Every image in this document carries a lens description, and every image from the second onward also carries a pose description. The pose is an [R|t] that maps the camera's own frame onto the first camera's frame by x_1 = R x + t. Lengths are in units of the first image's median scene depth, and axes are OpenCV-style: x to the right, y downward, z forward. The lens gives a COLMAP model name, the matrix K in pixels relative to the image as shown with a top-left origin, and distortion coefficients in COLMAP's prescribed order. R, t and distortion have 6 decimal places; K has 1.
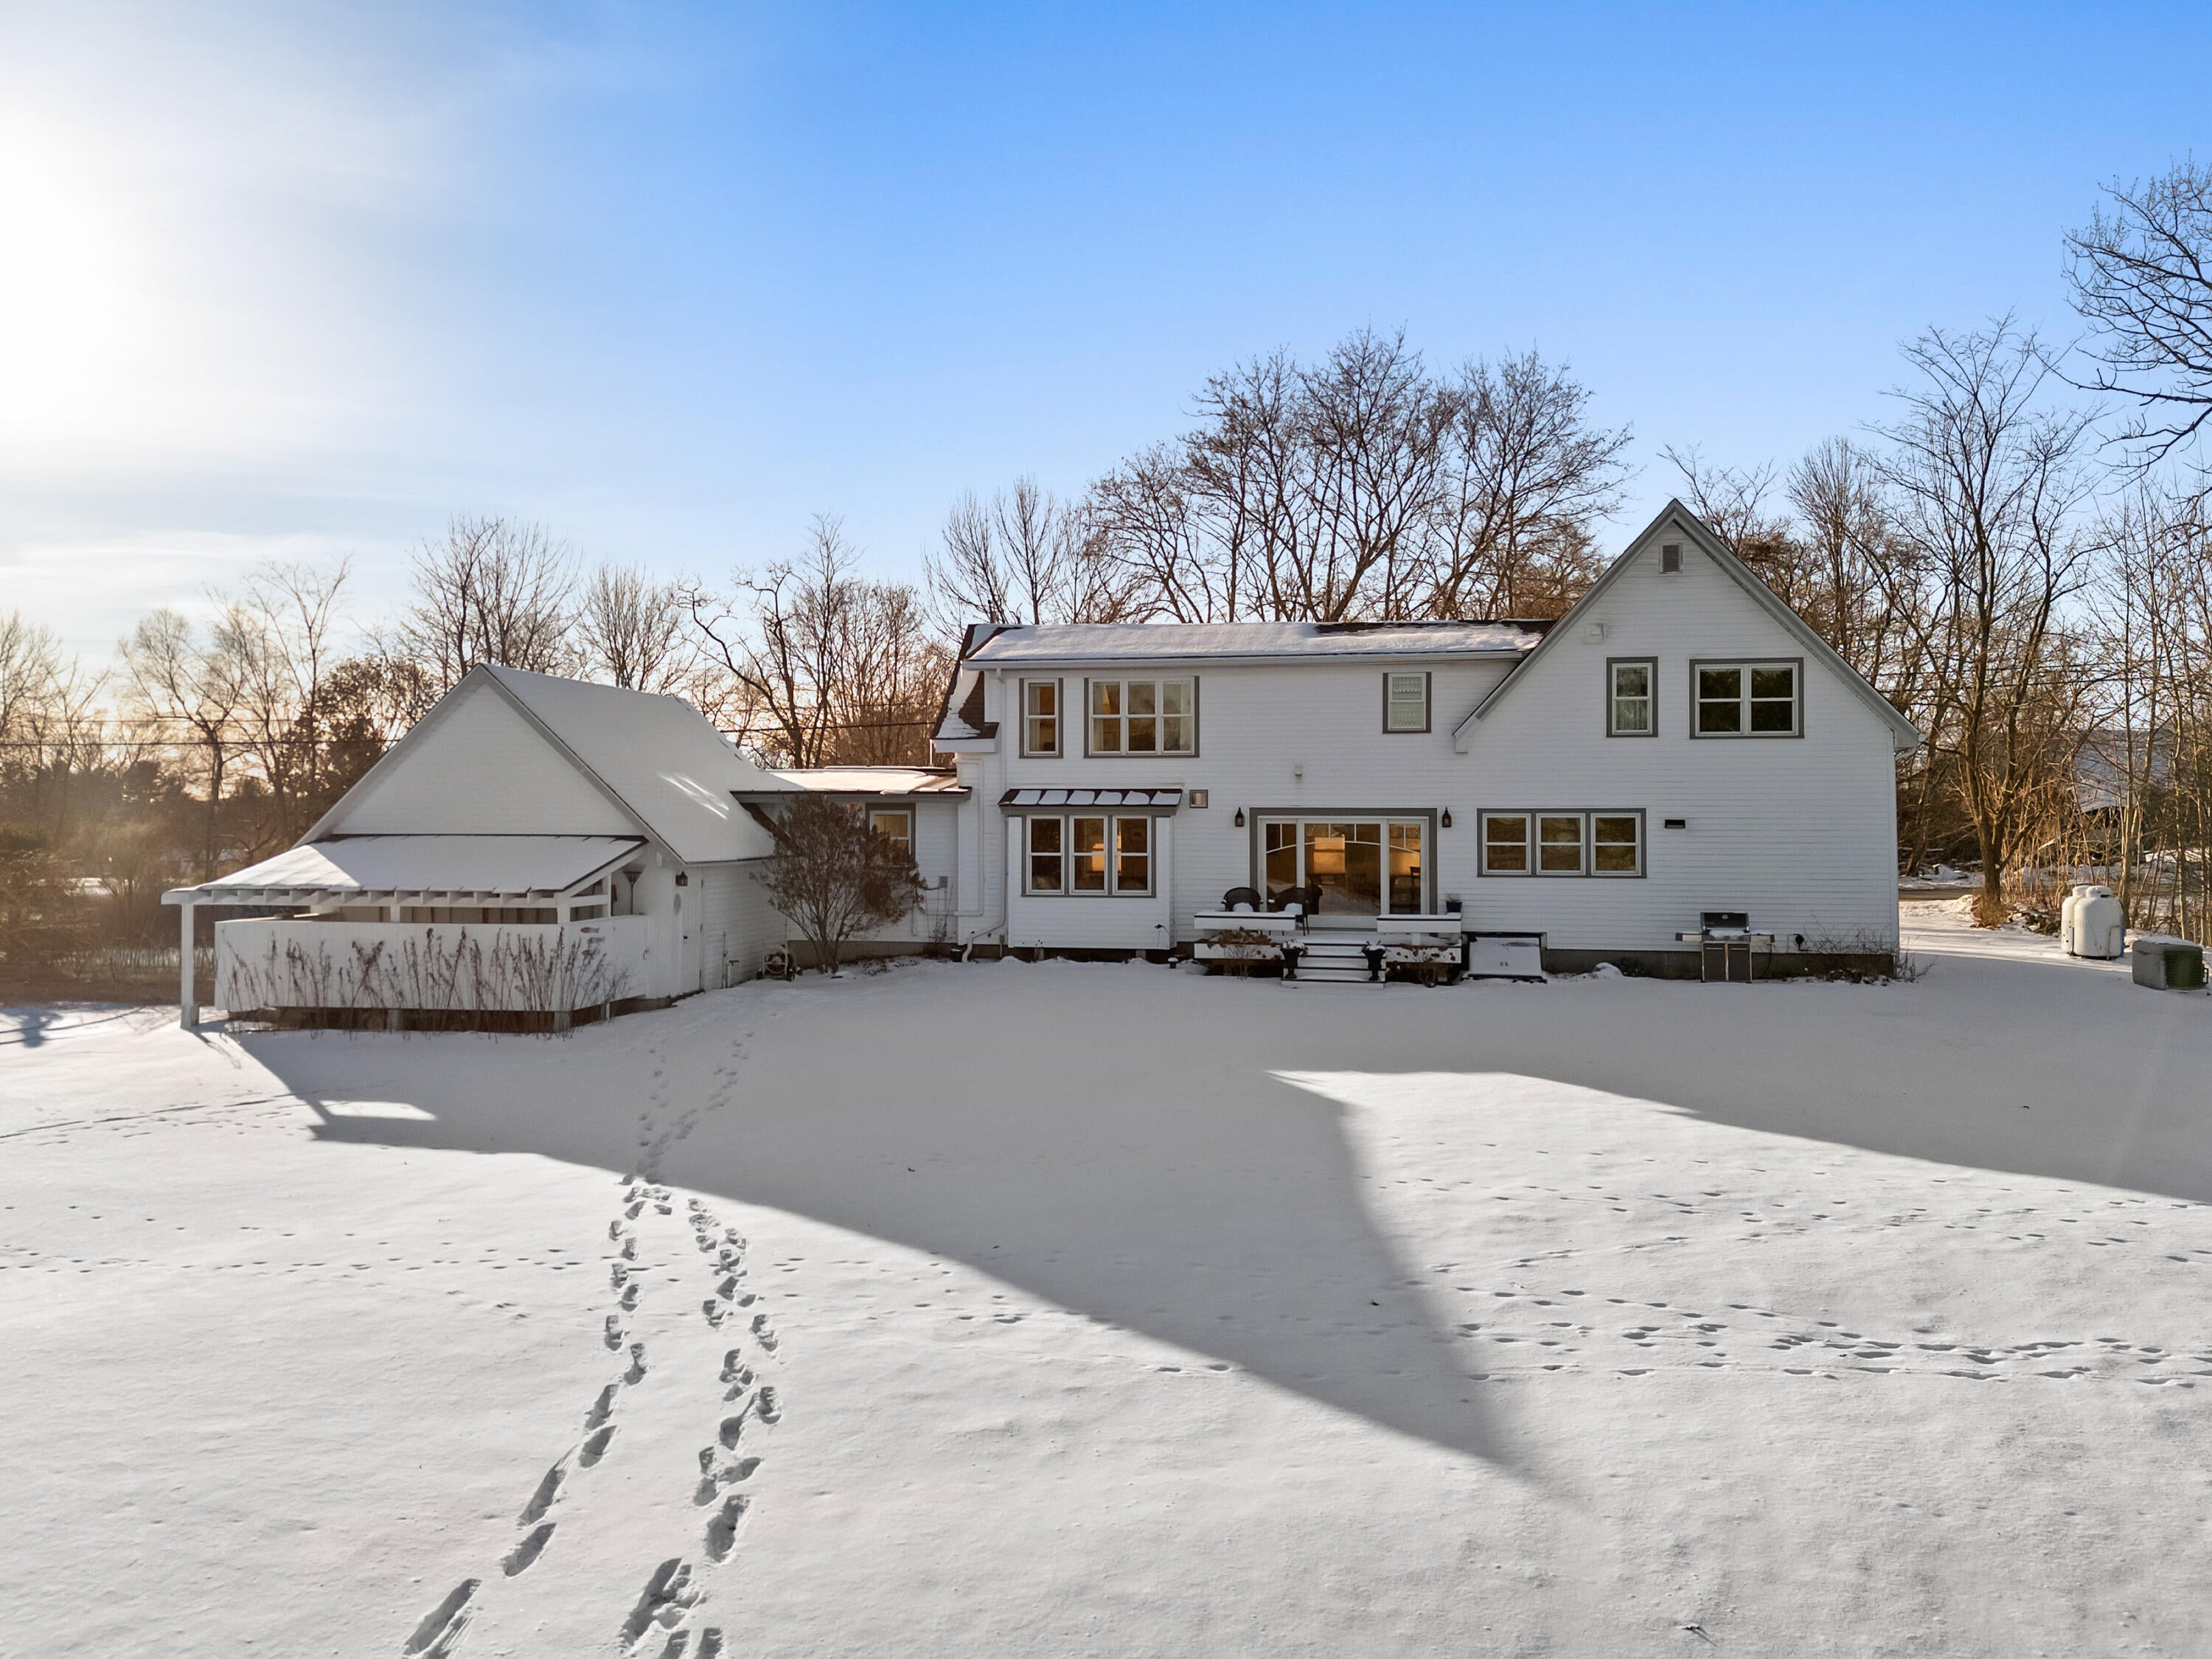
lens RADIAL K [[1616.4, 0, 1107.6], [0, 1616.4, 808.1], [0, 0, 1]] dist [0.006981, 0.002920]
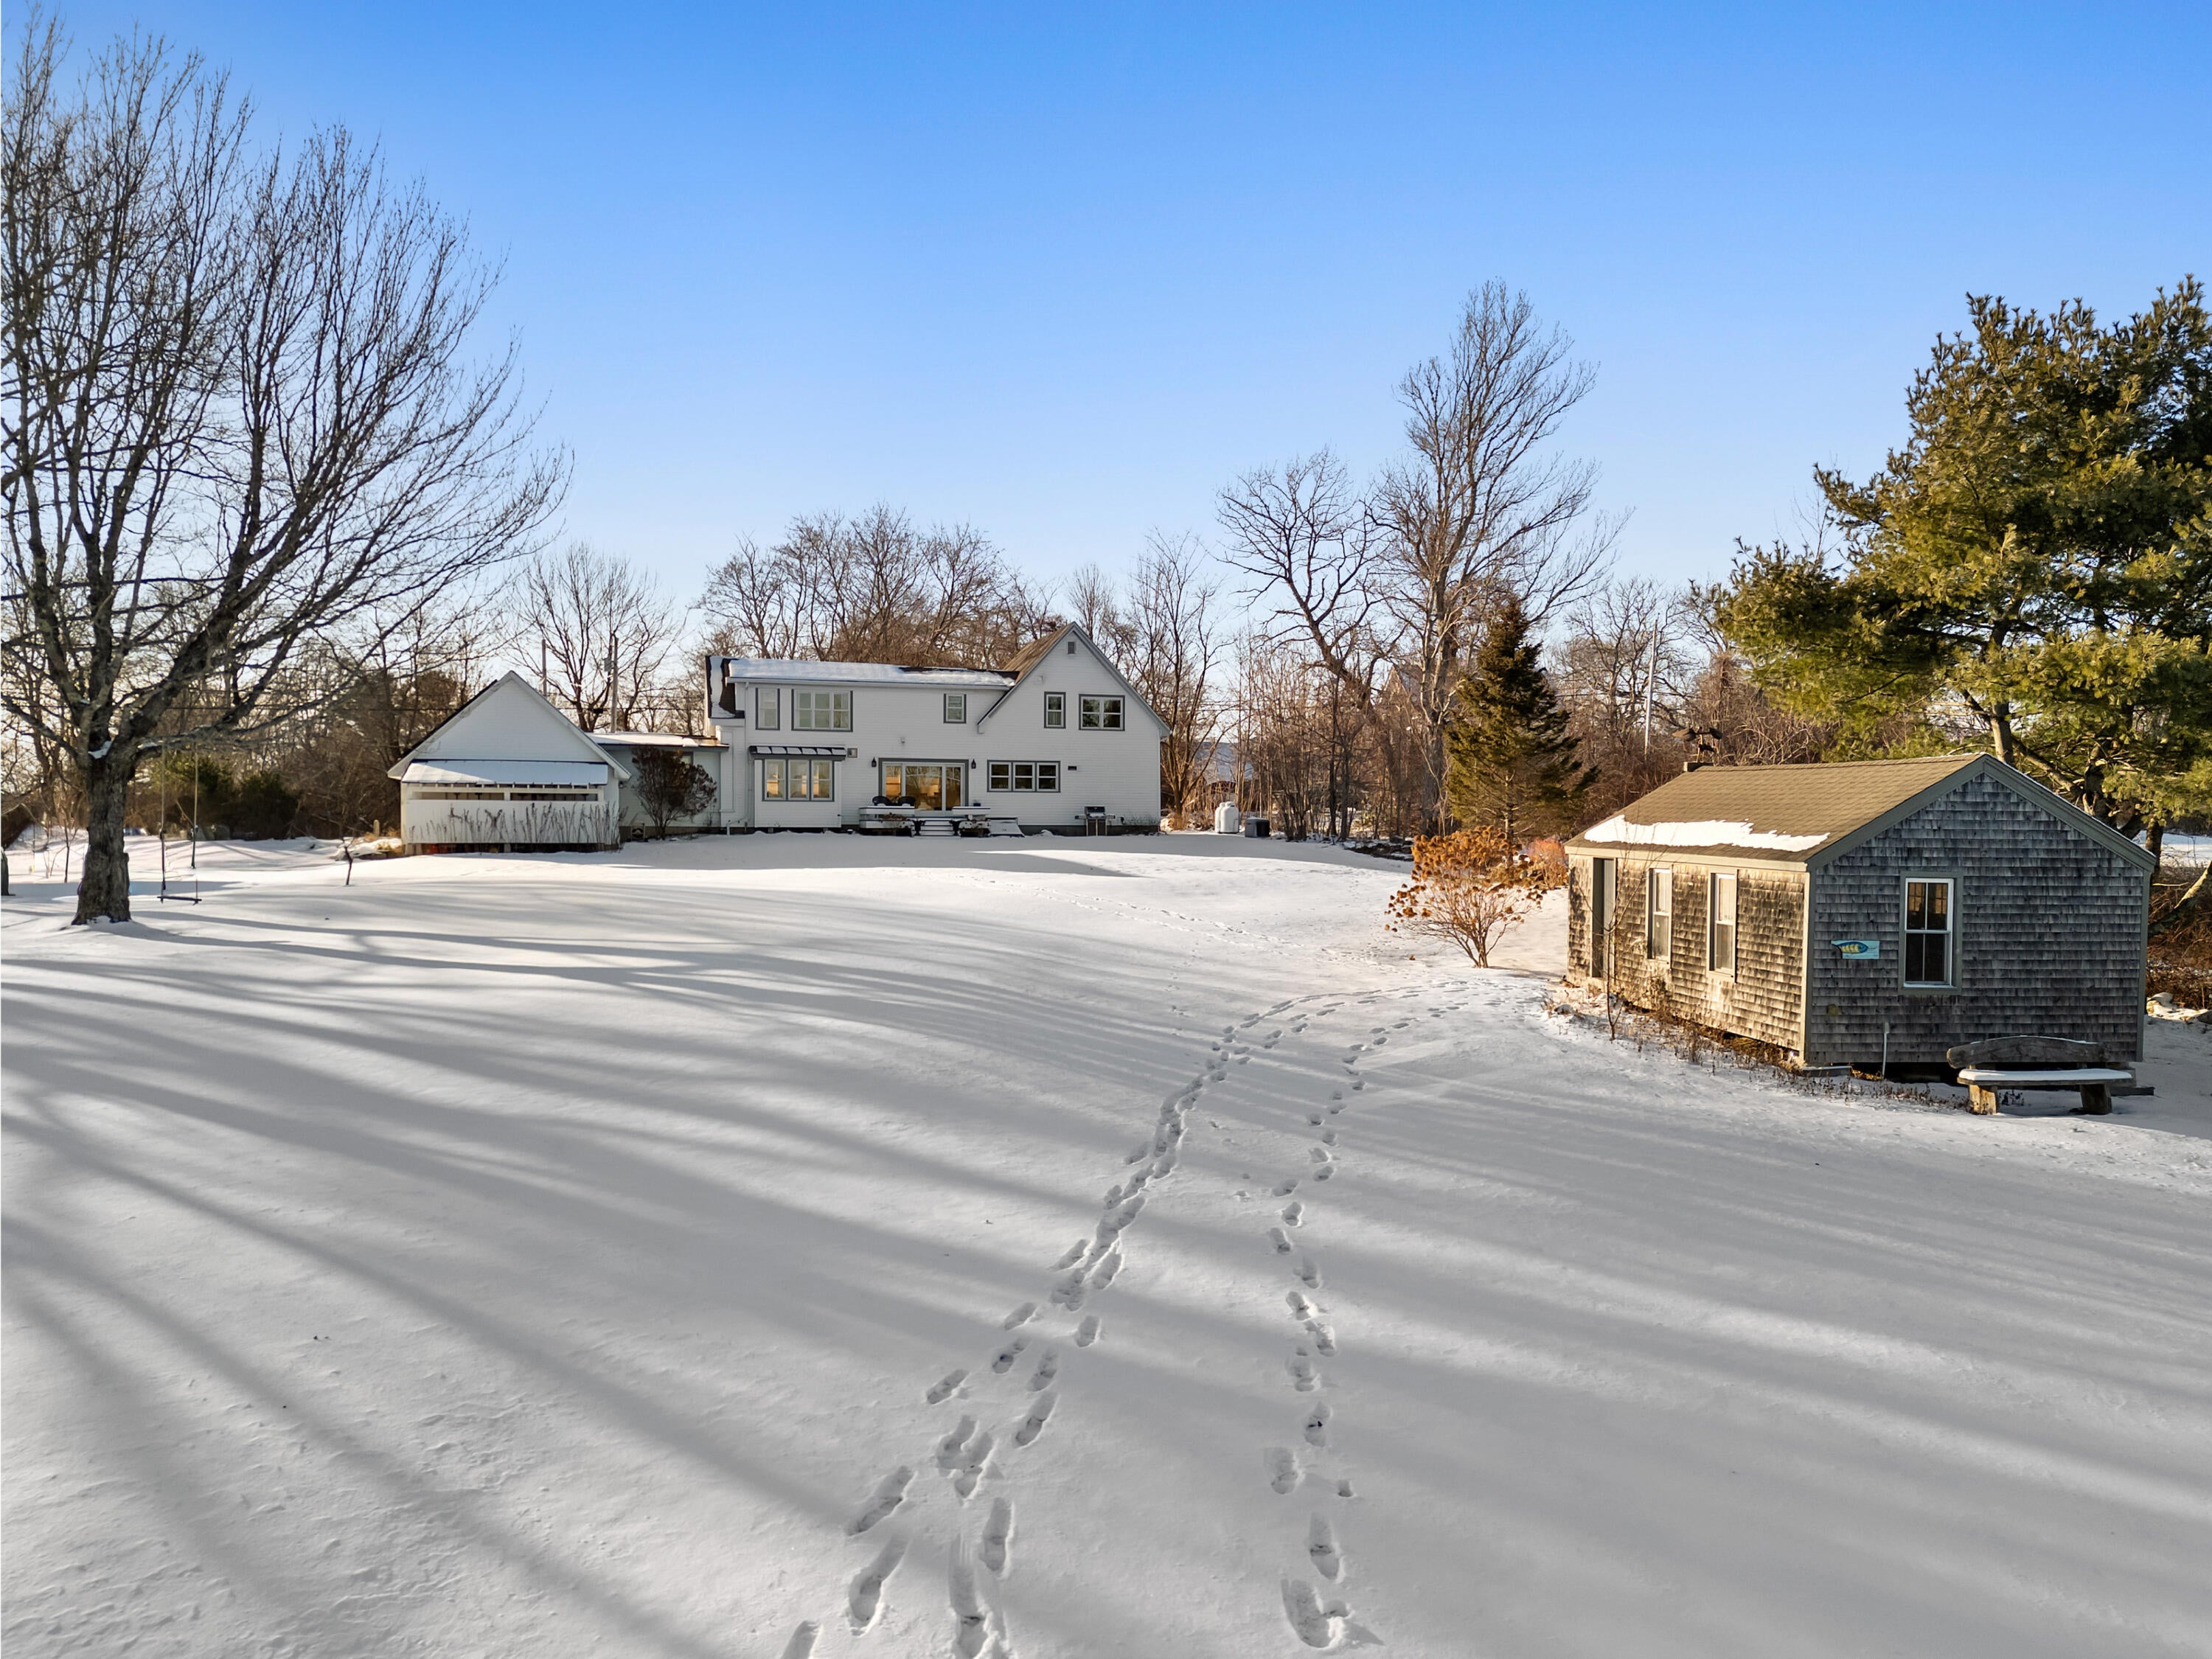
lens RADIAL K [[1551.1, 0, 1106.9], [0, 1551.1, 844.5], [0, 0, 1]] dist [0.006274, 0.003112]
pose [[0.881126, -0.002413, 0.472876, -0.599345], [-0.008246, 0.999757, 0.020466, 0.068894], [-0.472810, -0.021933, 0.880891, -0.877414]]
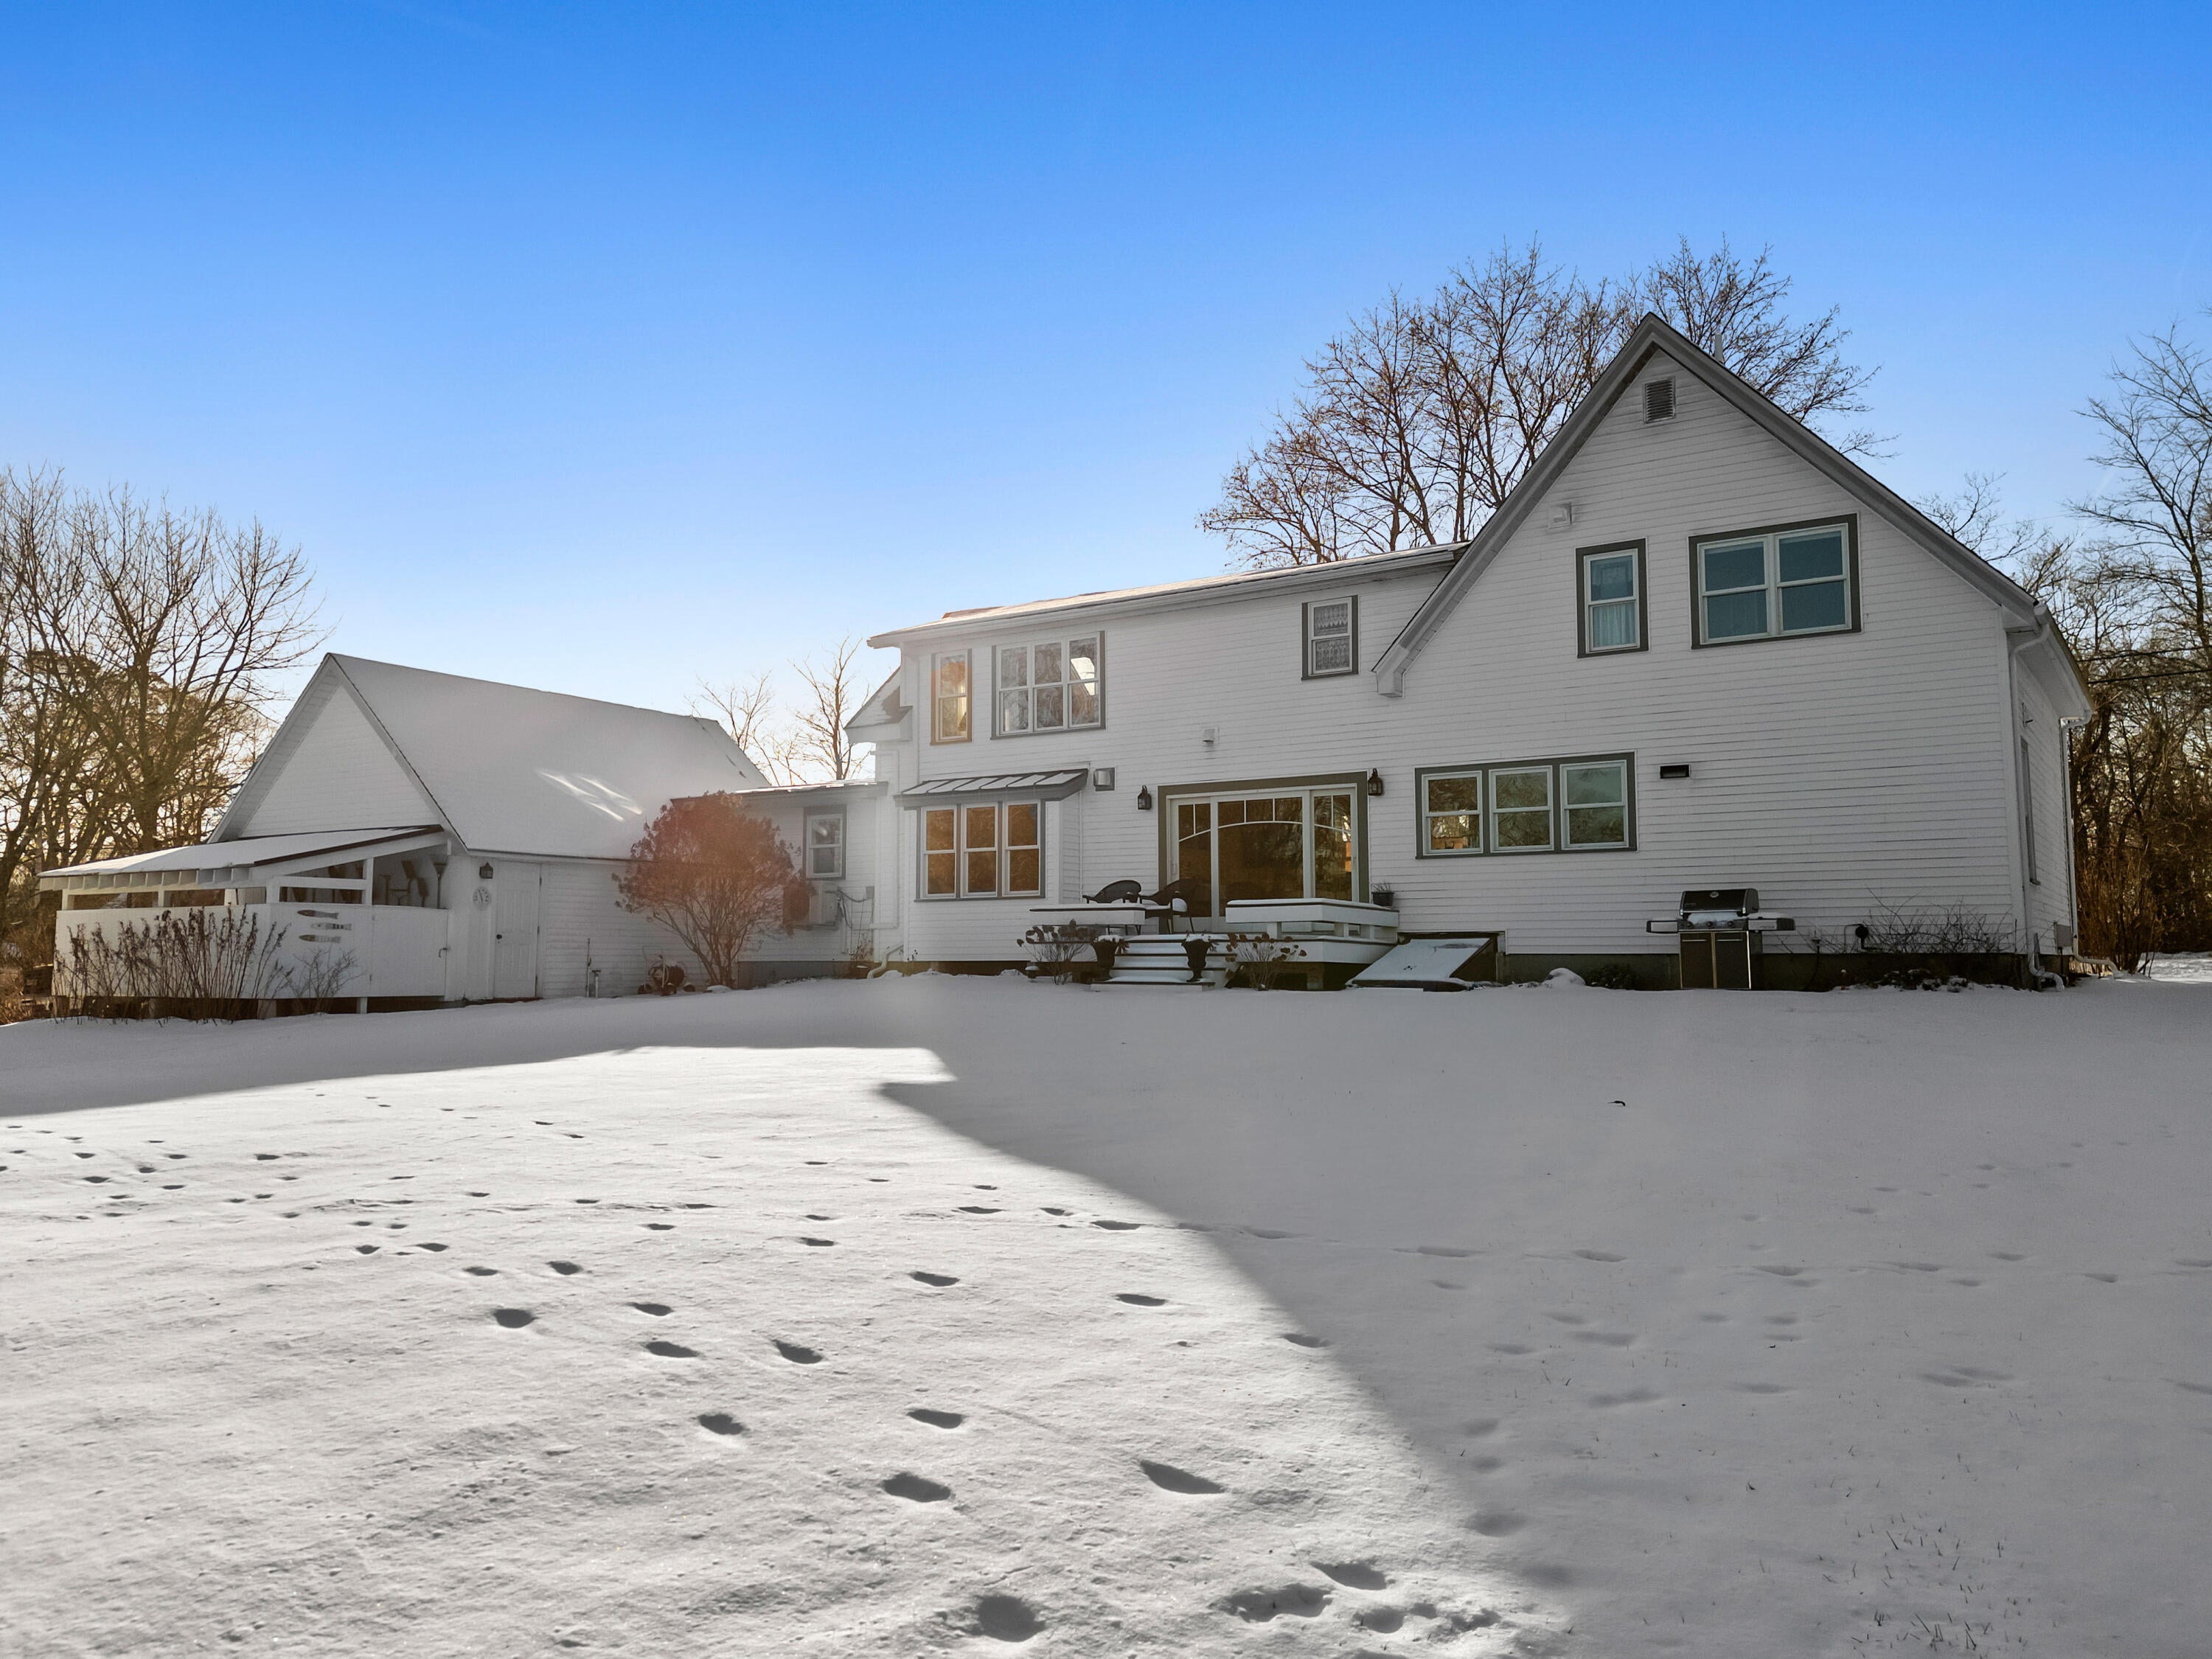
lens RADIAL K [[1551.1, 0, 1106.9], [0, 1551.1, 844.5], [0, 0, 1]] dist [0.006274, 0.003112]
pose [[0.934339, -0.027239, -0.355342, 0.350423], [0.005773, 0.998101, -0.061331, 0.078873], [0.356338, 0.055252, 0.932722, 0.282158]]
